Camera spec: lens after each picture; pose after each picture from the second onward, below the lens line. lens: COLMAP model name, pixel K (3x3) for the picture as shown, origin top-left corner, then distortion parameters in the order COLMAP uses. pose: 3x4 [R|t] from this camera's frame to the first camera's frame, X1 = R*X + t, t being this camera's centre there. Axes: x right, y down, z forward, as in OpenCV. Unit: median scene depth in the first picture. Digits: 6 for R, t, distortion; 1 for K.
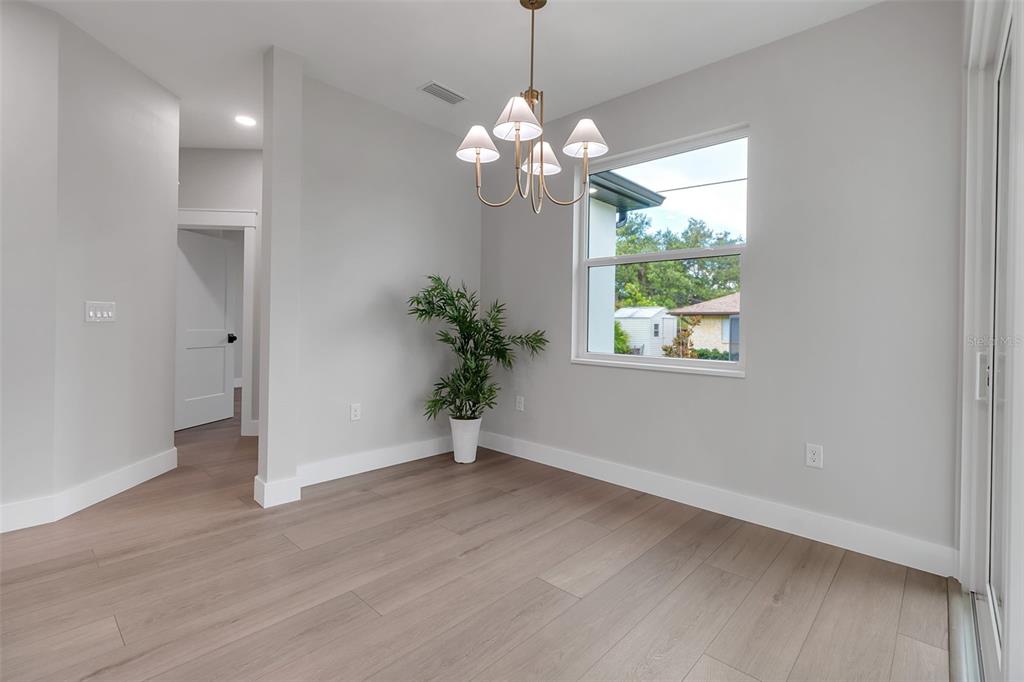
lens RADIAL K [[467.2, 0, 517.4], [0, 467.2, 324.7], [0, 0, 1]] dist [0.002547, 0.000013]
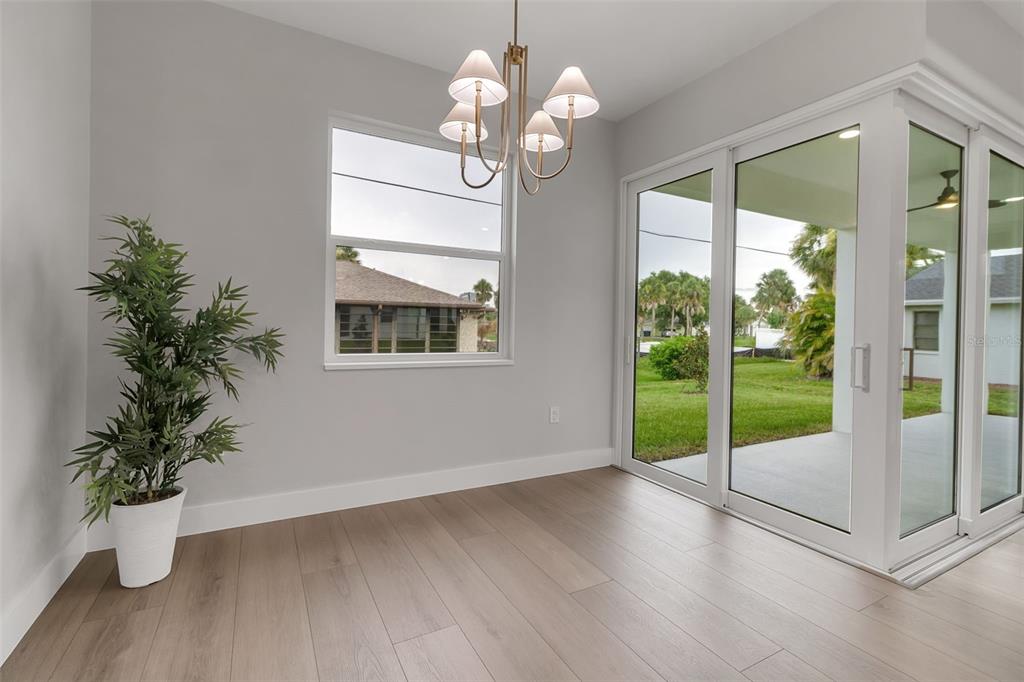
lens RADIAL K [[481.8, 0, 493.5], [0, 481.8, 323.6], [0, 0, 1]] dist [0.000935, 0.000051]
pose [[0.318192, -0.013816, 0.947926, -0.554810], [-0.013533, 0.999726, 0.019114, -0.012323], [-0.947930, -0.018910, 0.317918, 0.510762]]
